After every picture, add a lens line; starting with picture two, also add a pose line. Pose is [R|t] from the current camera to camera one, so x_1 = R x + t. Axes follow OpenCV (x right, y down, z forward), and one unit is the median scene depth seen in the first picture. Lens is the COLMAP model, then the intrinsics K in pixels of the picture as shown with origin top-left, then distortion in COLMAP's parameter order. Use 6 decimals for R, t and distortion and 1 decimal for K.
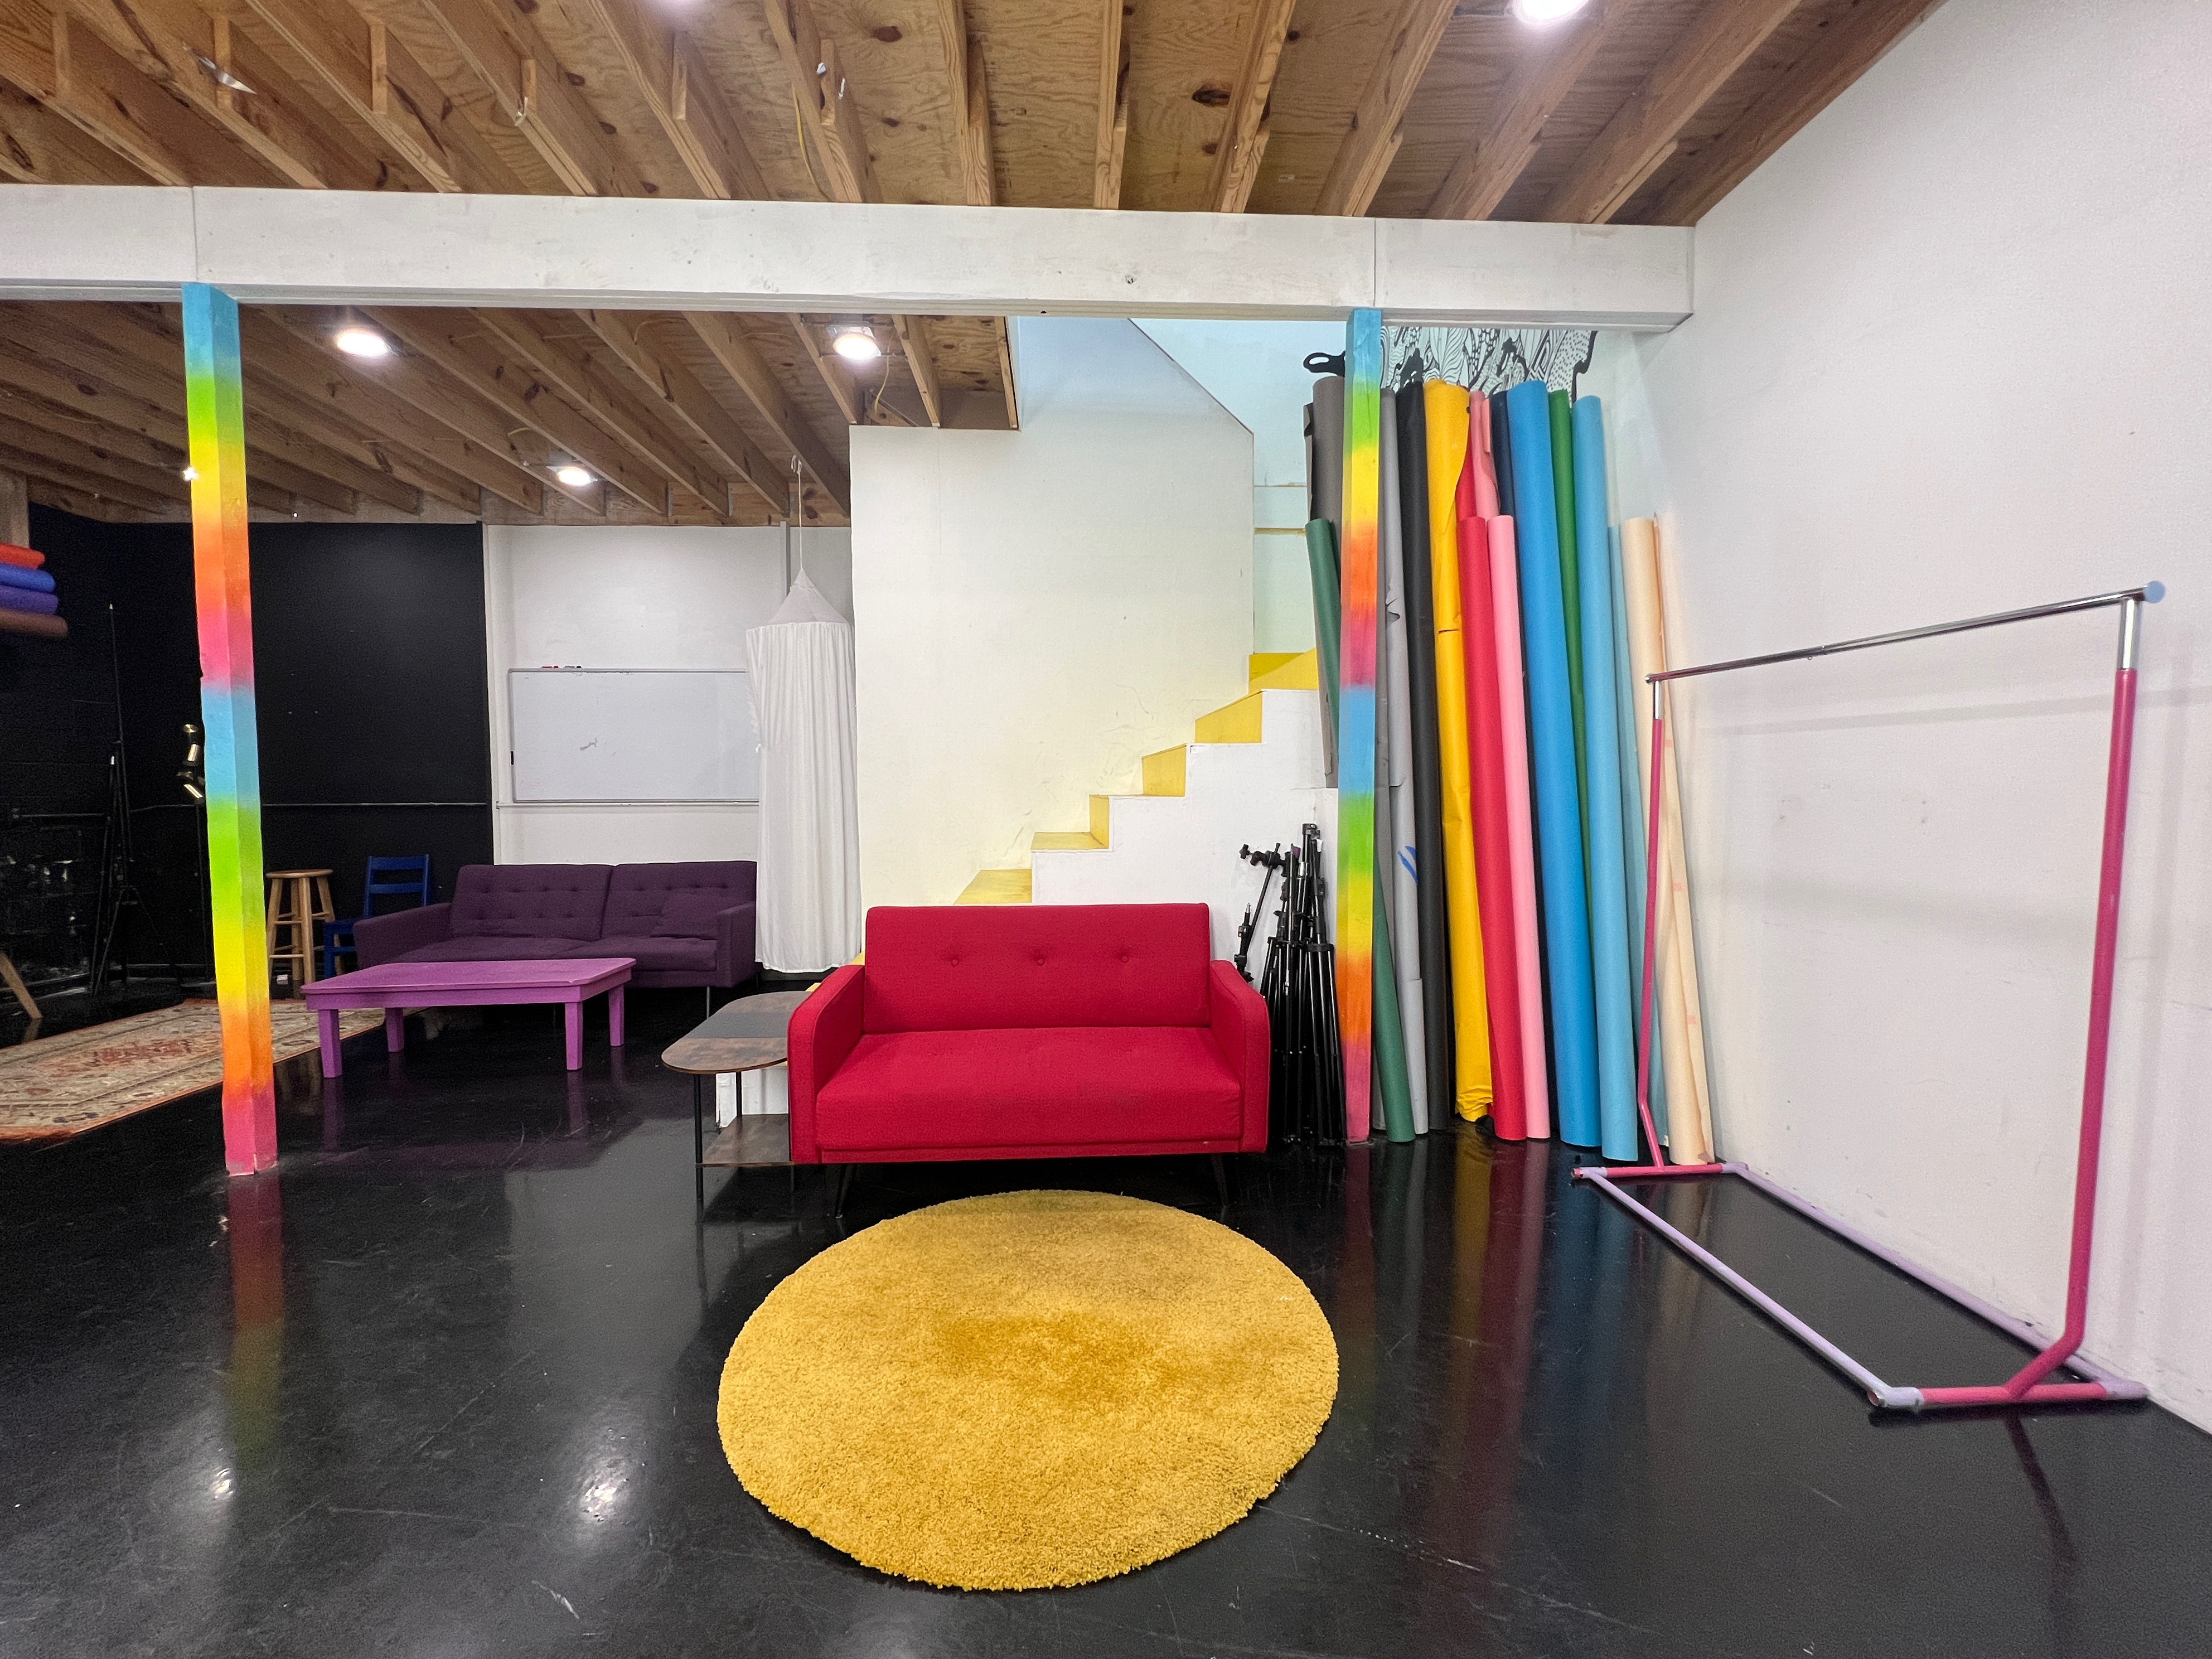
lens RADIAL K [[903.4, 0, 1106.0], [0, 903.4, 829.5], [0, 0, 1]] dist [-0.001759, 0.000068]
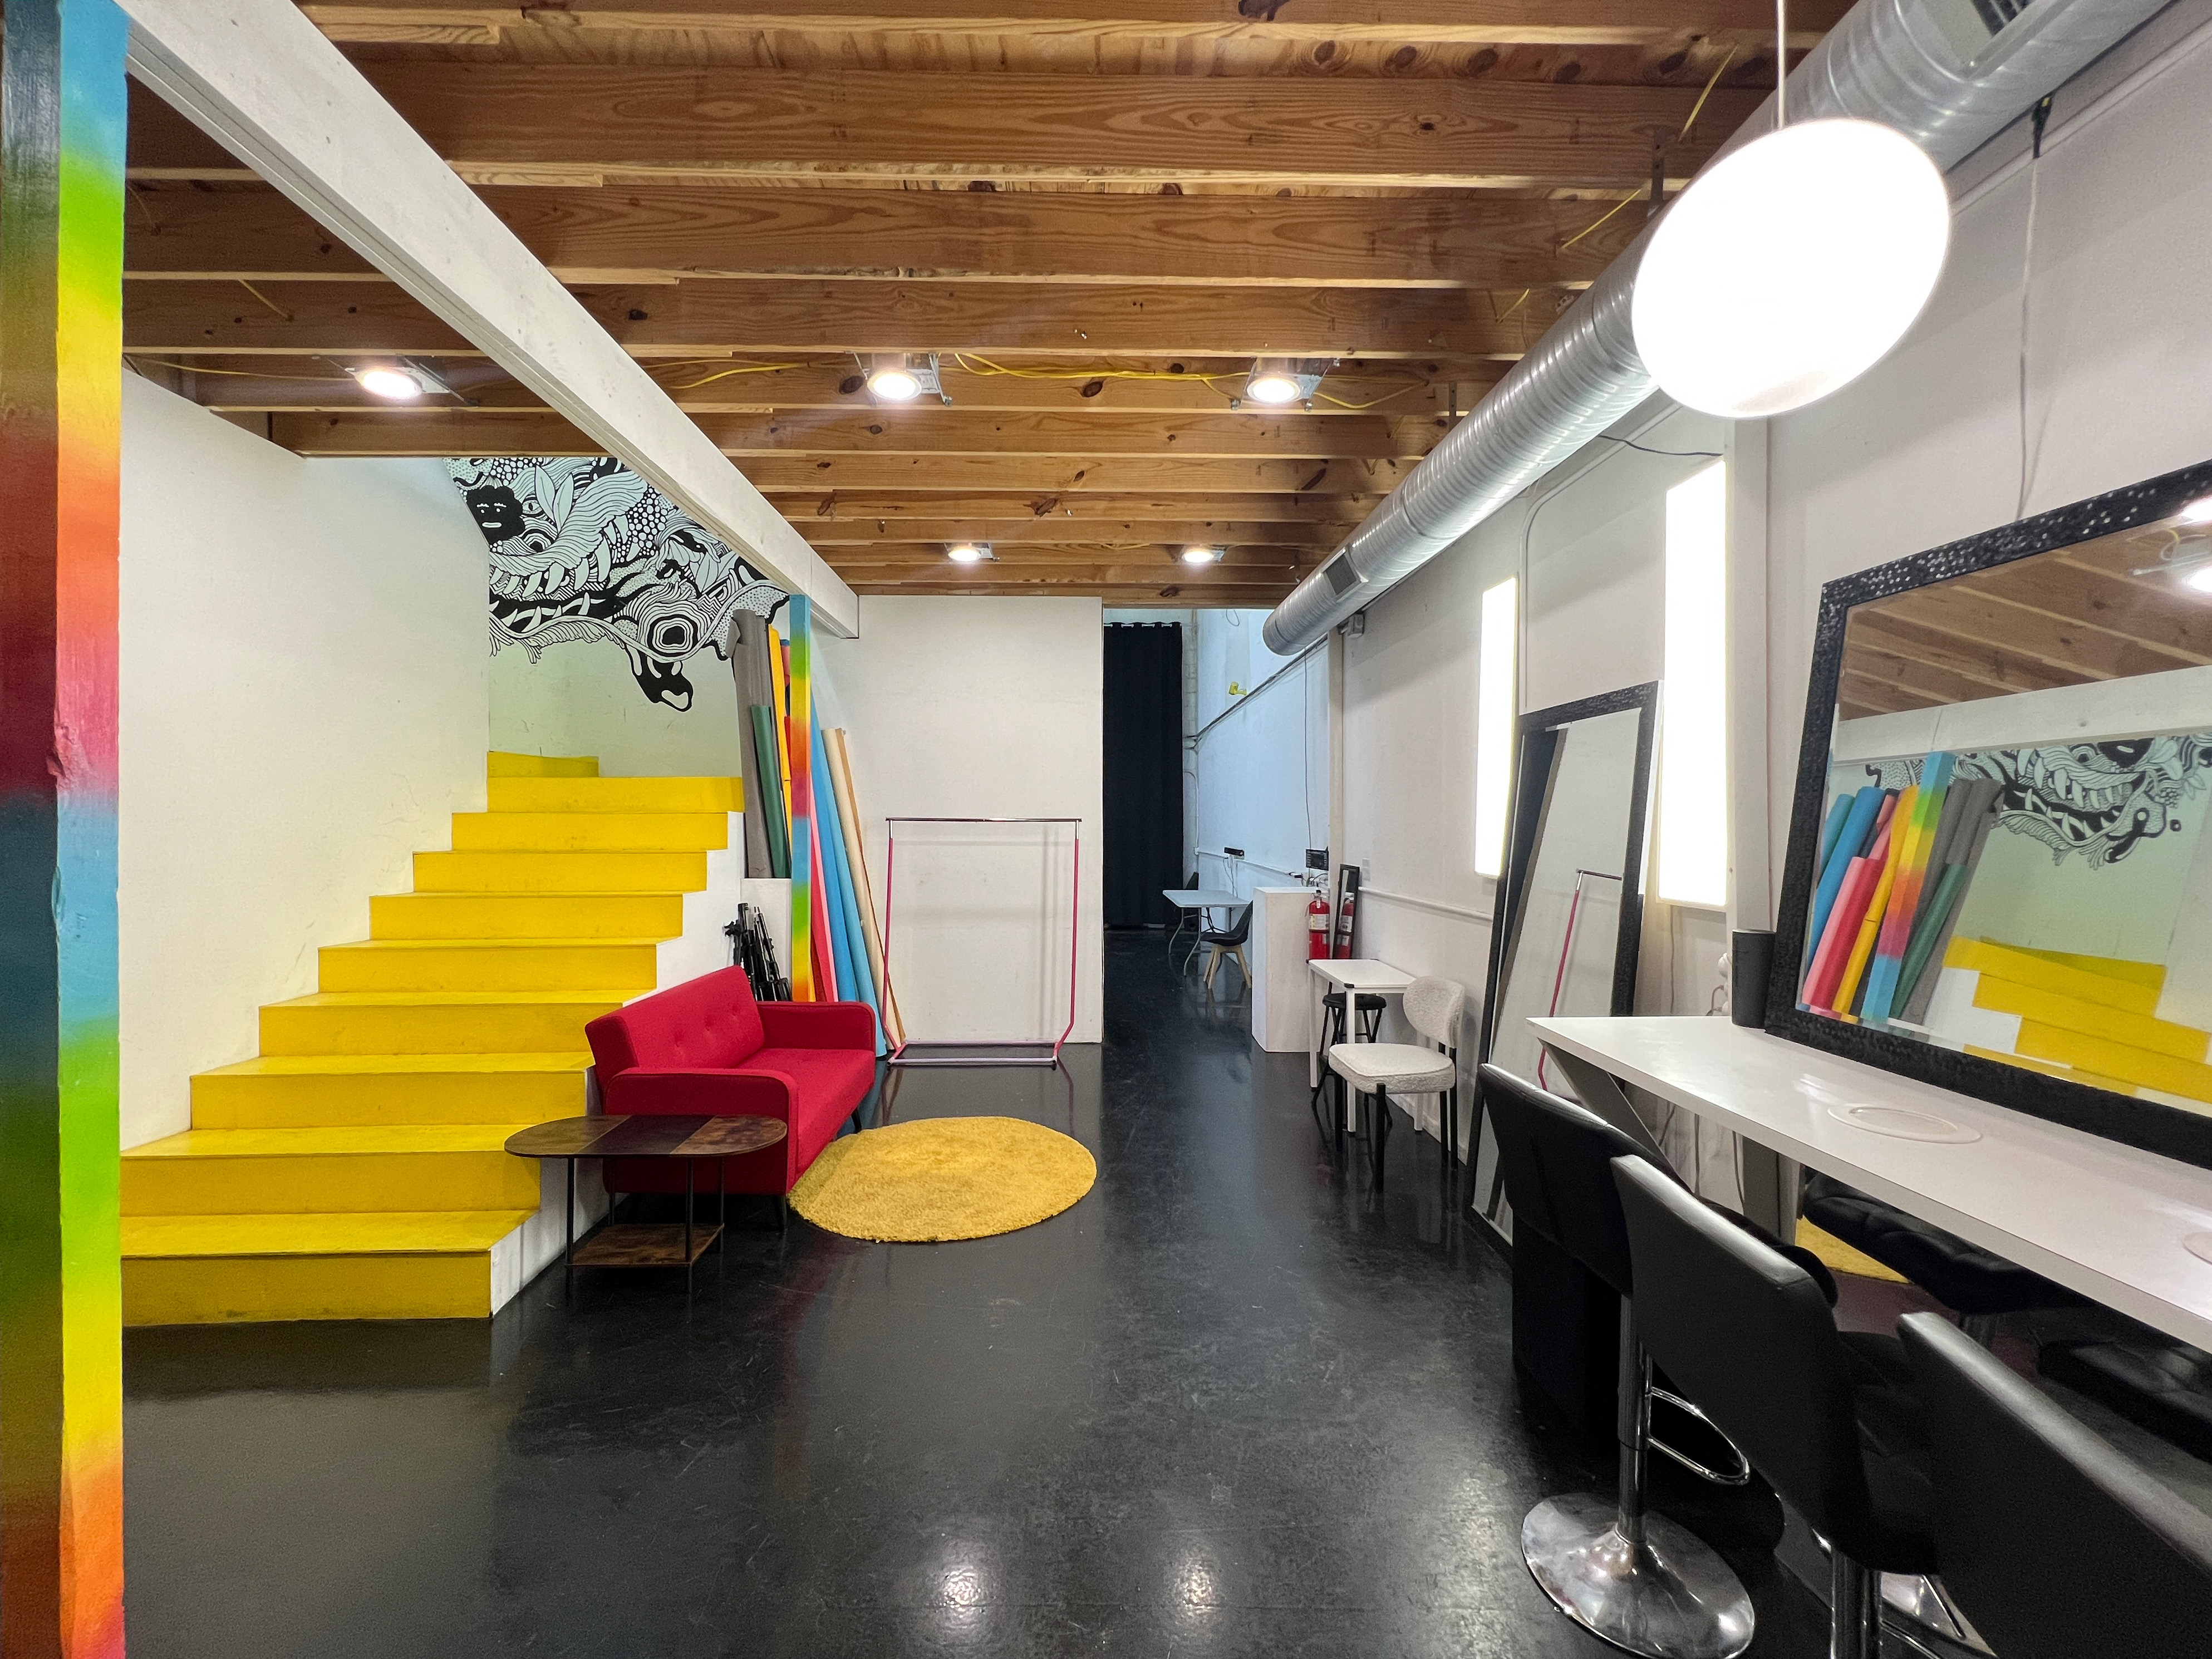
lens RADIAL K [[885.3, 0, 1106.0], [0, 885.3, 829.5], [0, 0, 1]] dist [-0.000760, 0.000803]
pose [[0.021693, 0.000120, 0.999765, -1.312788], [0.042454, 0.999098, -0.001041, -0.108066], [-0.998863, 0.042467, 0.021668, 0.399313]]
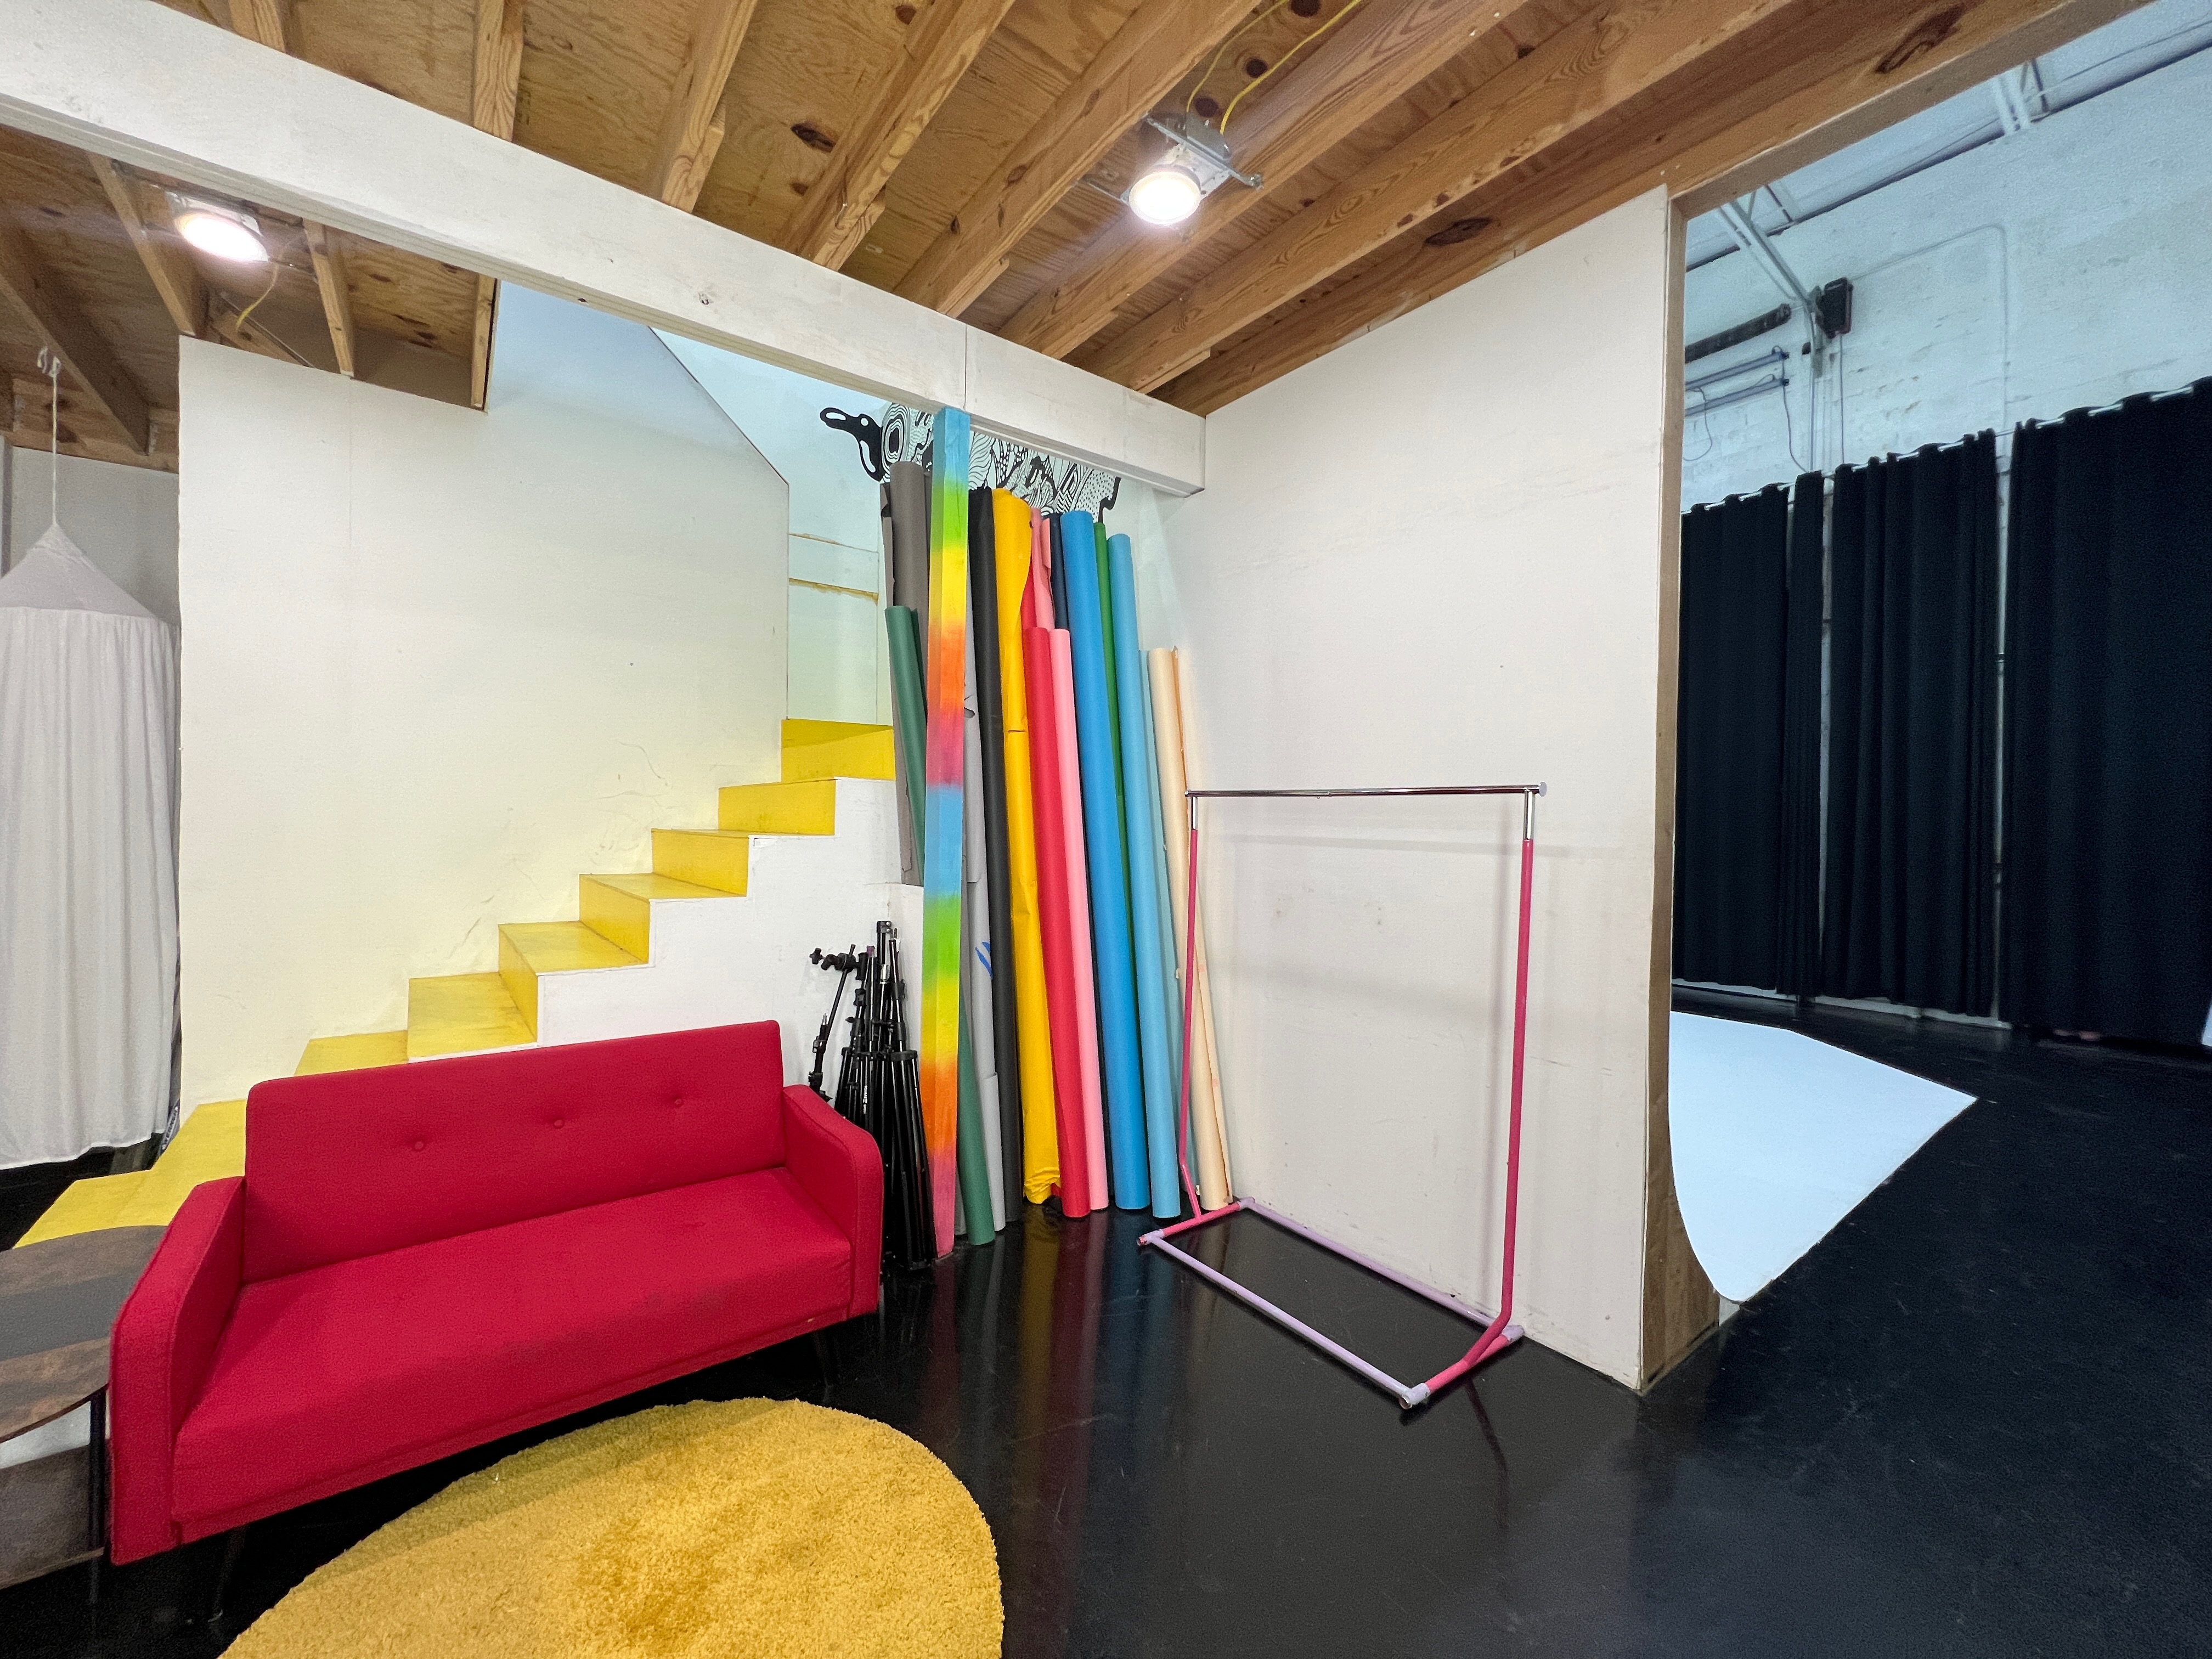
lens RADIAL K [[885.4, 0, 1106.0], [0, 885.4, 829.5], [0, 0, 1]] dist [-0.000760, 0.000803]
pose [[0.825995, 0.013569, 0.563514, -0.115666], [0.005076, 0.999491, -0.031507, -0.077573], [-0.563654, 0.028885, 0.825506, 0.106821]]
